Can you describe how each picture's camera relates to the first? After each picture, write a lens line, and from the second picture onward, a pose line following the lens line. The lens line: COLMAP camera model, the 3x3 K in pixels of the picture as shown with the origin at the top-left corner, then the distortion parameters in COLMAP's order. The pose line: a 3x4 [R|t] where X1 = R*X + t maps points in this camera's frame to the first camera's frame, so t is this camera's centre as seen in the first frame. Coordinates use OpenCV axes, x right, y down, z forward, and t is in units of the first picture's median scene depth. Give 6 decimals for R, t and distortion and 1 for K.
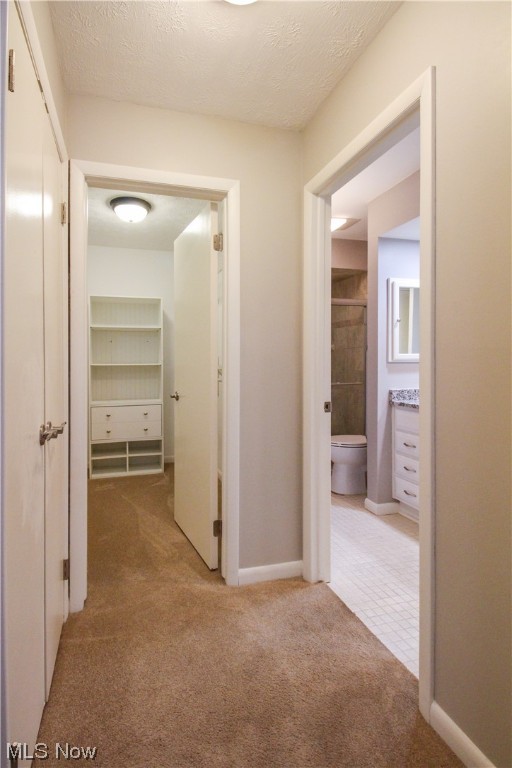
lens RADIAL K [[372.0, 0, 256.1], [0, 372.0, 379.5], [0, 0, 1]] dist [-0.012390, -0.003106]
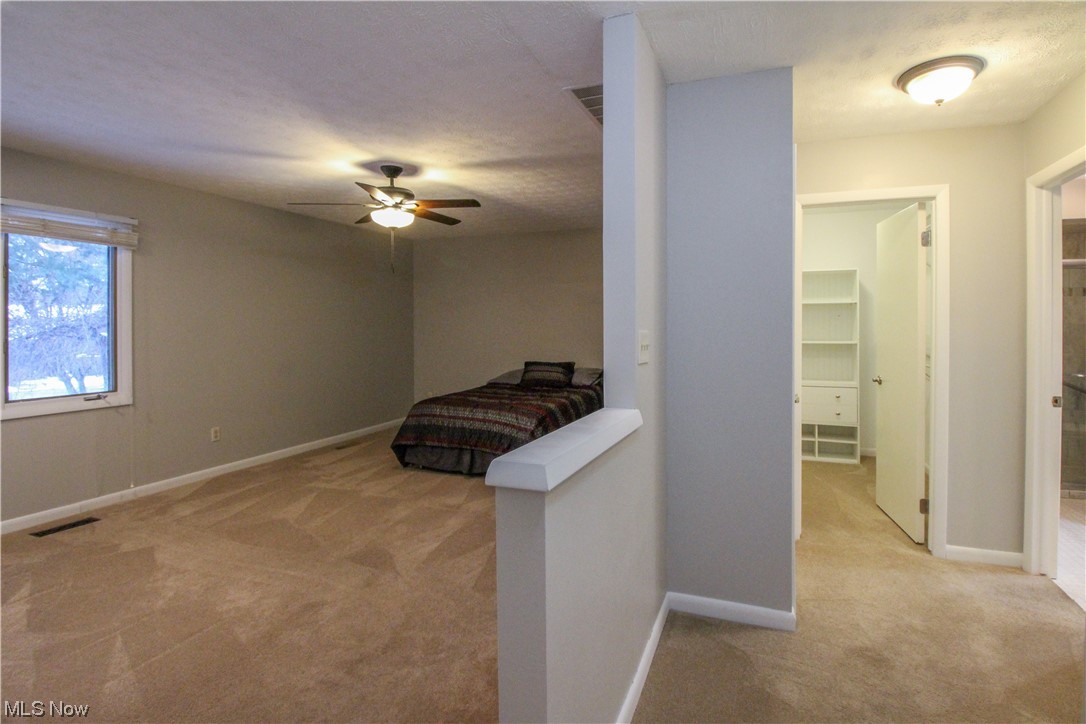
lens RADIAL K [[526.1, 0, 562.8], [0, 526.1, 324.9], [0, 0, 1]] dist [-0.012390, -0.003106]
pose [[0.741285, -0.005350, -0.671169, 0.137140], [-0.024239, 0.999103, -0.034735, -0.046955], [0.670753, 0.042017, 0.740490, -0.847477]]
